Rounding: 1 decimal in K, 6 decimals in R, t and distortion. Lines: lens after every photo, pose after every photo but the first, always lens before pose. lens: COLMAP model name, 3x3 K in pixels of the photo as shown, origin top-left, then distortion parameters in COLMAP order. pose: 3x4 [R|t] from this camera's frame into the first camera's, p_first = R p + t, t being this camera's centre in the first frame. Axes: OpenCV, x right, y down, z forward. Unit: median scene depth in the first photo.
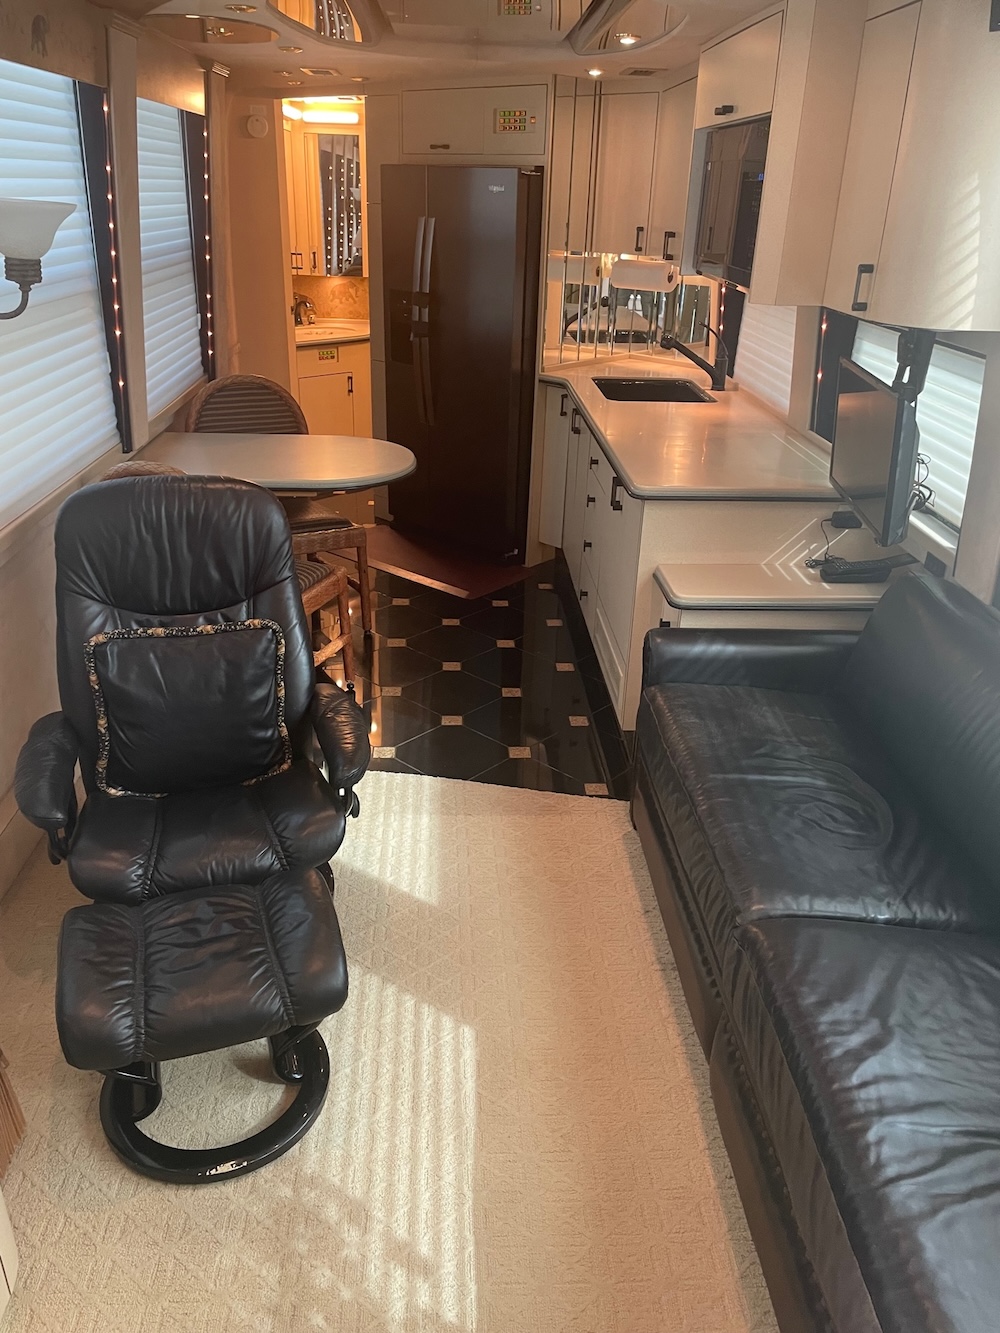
lens RADIAL K [[1010.7, 0, 490.2], [0, 1010.7, 665.9], [0, 0, 1]] dist [0.106813, -0.145094]
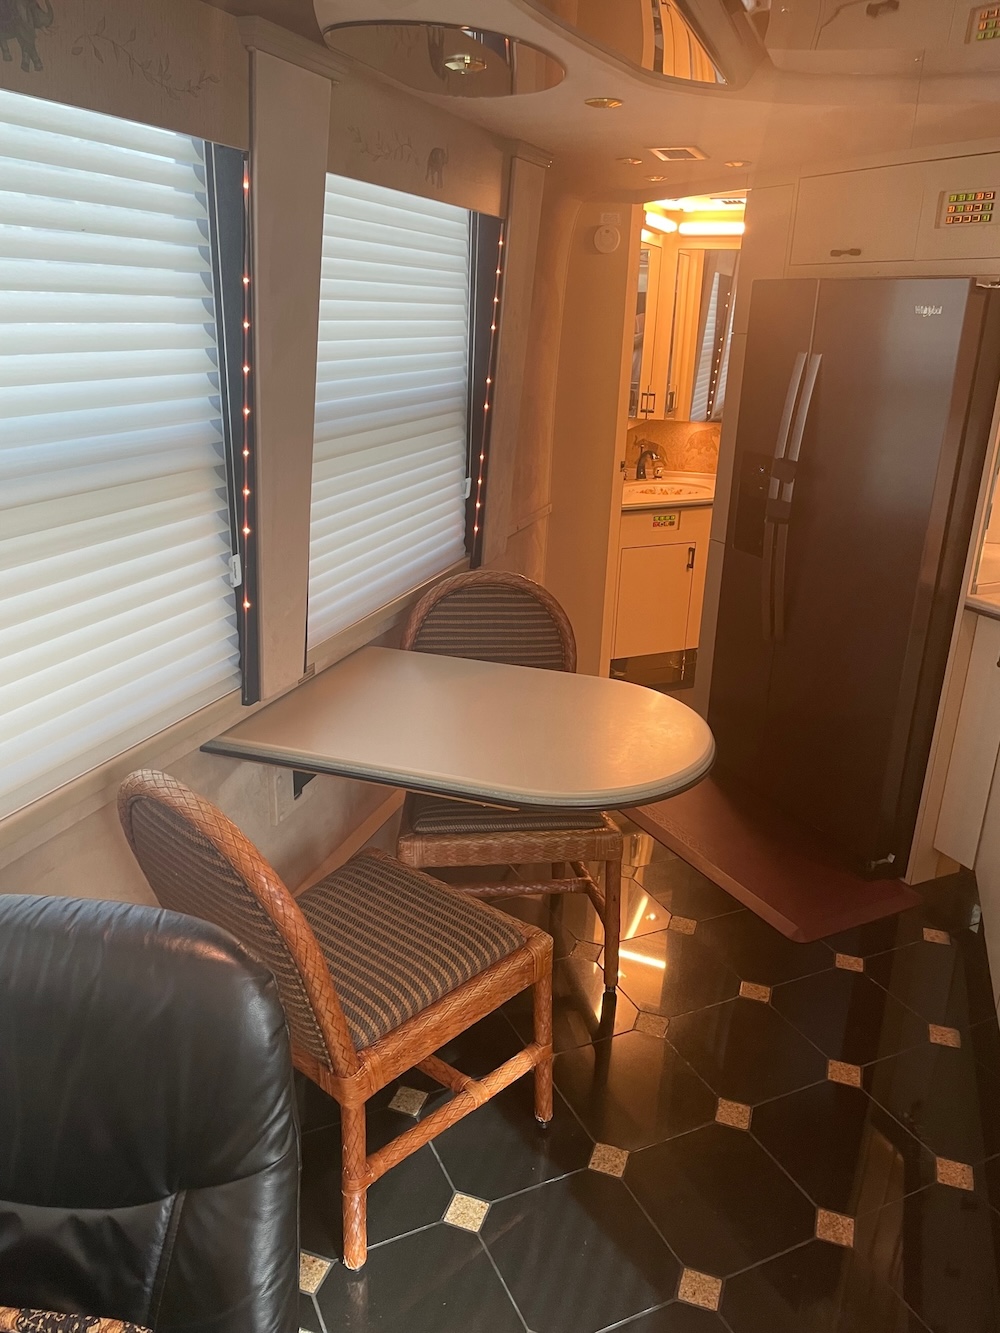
lens RADIAL K [[1010.7, 0, 490.2], [0, 1010.7, 665.9], [0, 0, 1]] dist [0.106813, -0.145094]
pose [[0.925249, 0.122139, -0.359162, 0.009854], [-0.159892, 0.984108, -0.077242, -0.148732], [0.344019, 0.128895, 0.930073, 0.326241]]
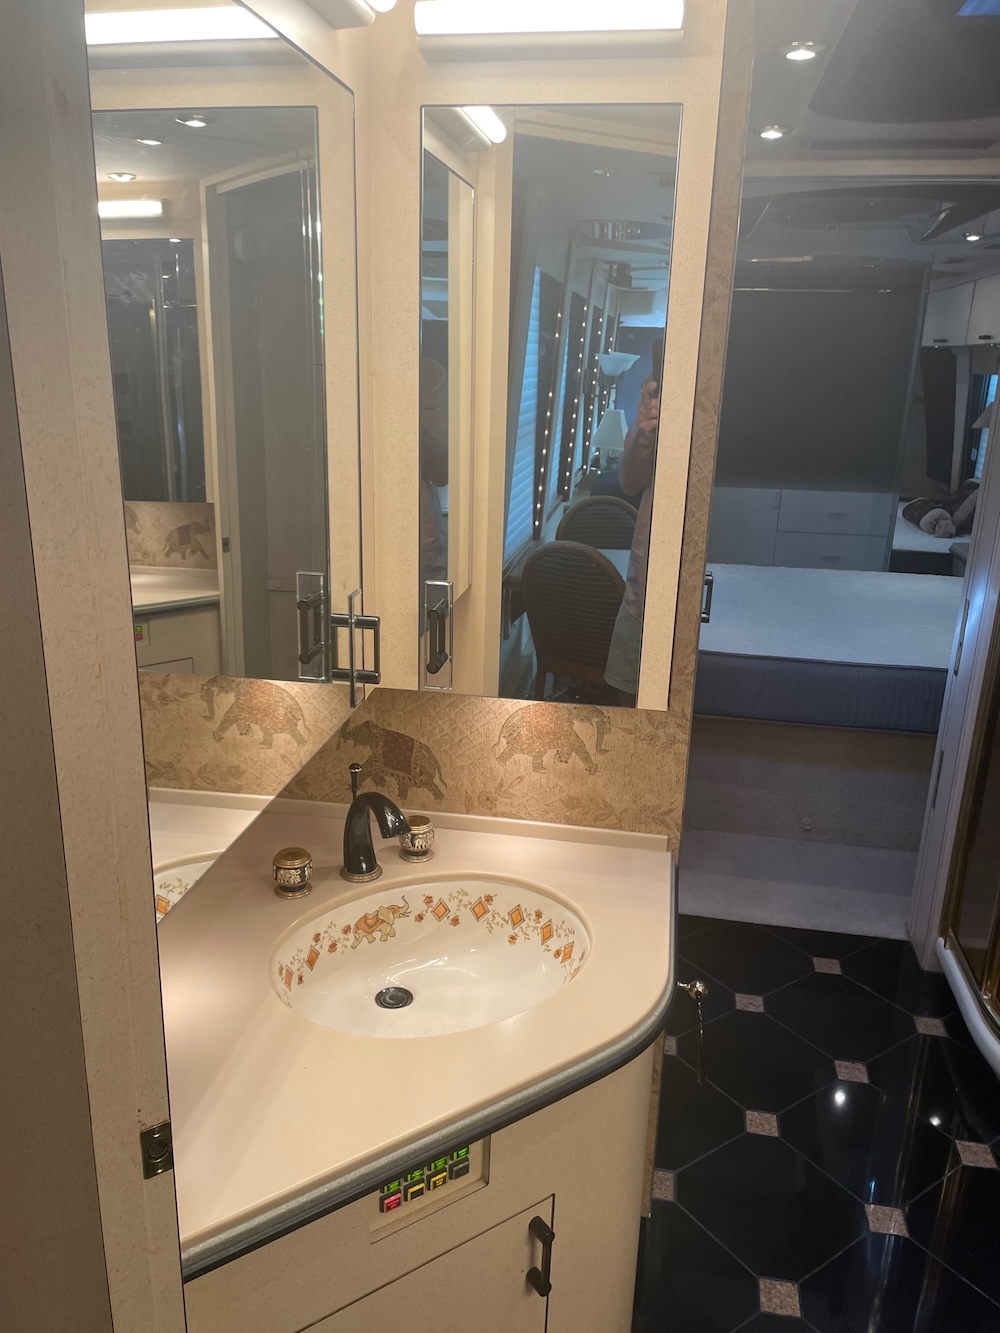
lens RADIAL K [[1010.7, 0, 490.2], [0, 1010.7, 665.9], [0, 0, 1]] dist [0.106813, -0.145094]
pose [[0.976939, 0.058968, -0.205214, -0.148160], [-0.087109, 0.987559, -0.130918, -0.479809], [0.194940, 0.145775, 0.969922, 1.036959]]
